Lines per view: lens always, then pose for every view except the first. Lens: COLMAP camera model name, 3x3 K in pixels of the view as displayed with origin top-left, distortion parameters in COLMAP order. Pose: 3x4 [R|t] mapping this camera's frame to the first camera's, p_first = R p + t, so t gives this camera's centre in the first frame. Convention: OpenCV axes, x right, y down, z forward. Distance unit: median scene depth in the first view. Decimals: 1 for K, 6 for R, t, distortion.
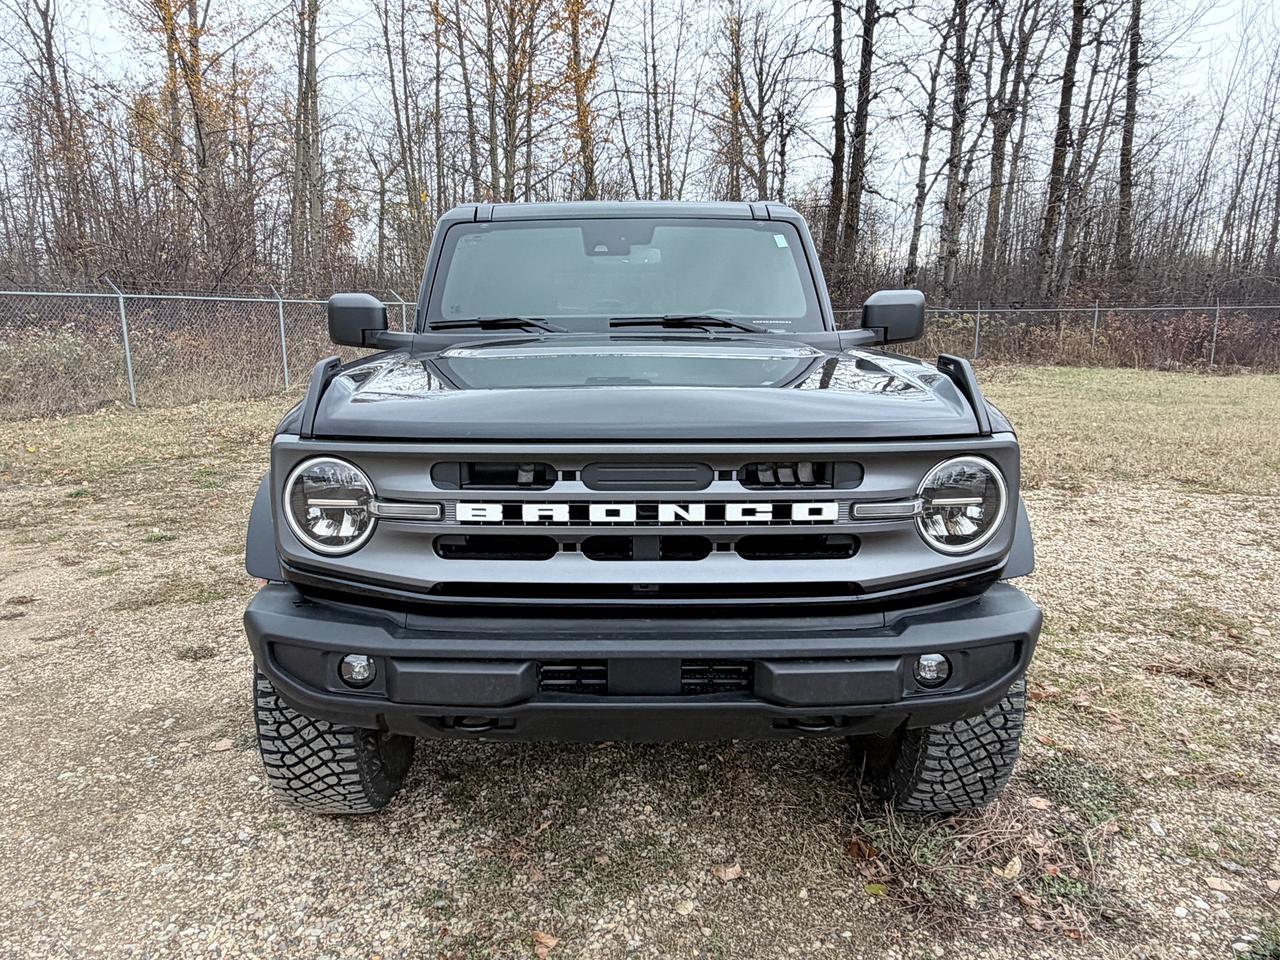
lens RADIAL K [[923.4, 0, 642.4], [0, 923.4, 481.5], [0, 0, 1]] dist [-0.028186, -0.002307]
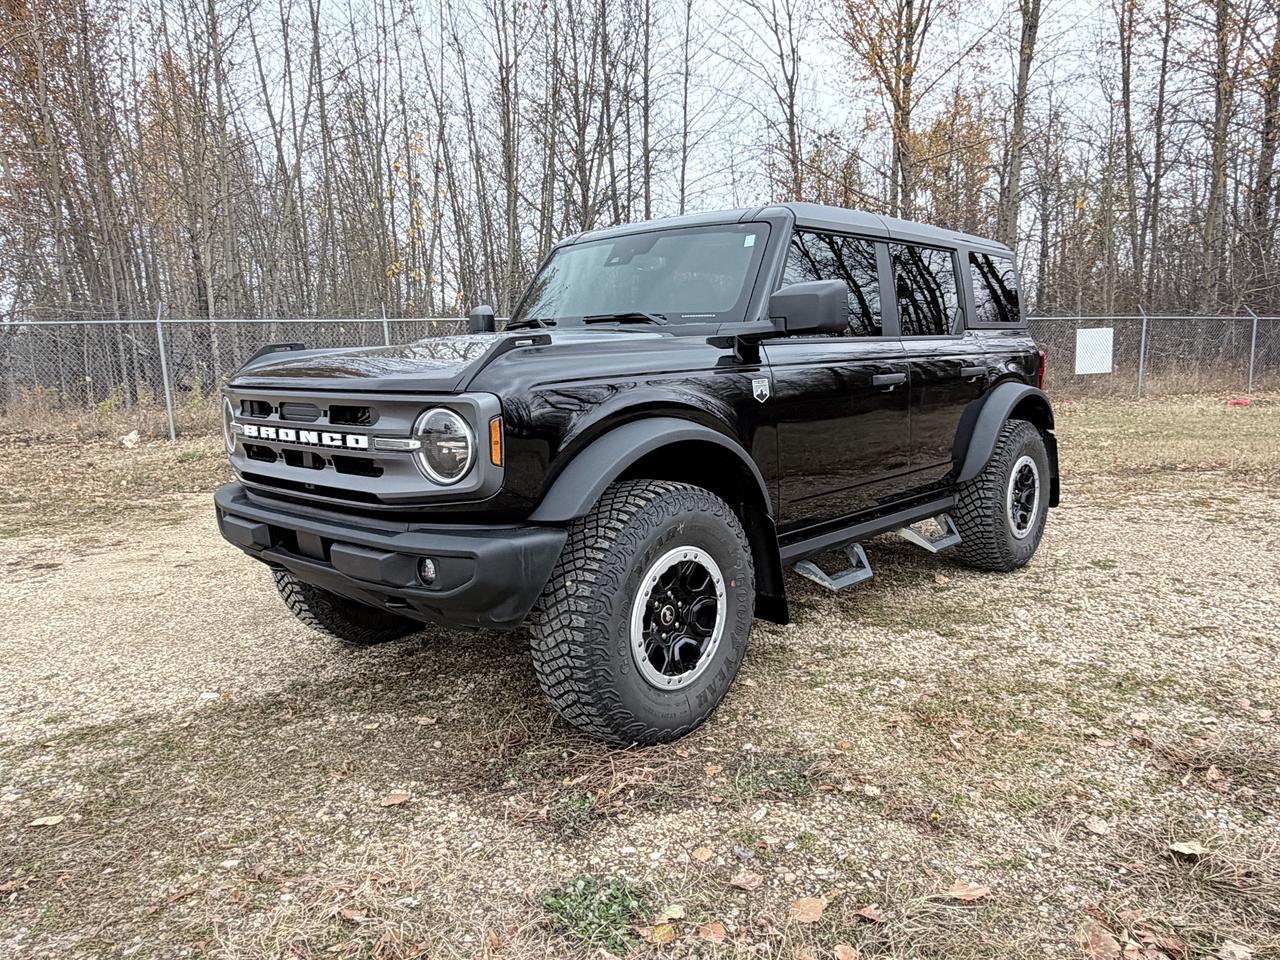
lens RADIAL K [[923.4, 0, 642.4], [0, 923.4, 481.5], [0, 0, 1]] dist [-0.028186, -0.002307]
pose [[0.745826, 0.086027, -0.660563, 1.438724], [-0.099619, 0.994879, 0.017089, 0.025621], [0.658650, 0.053059, 0.750576, 0.215706]]
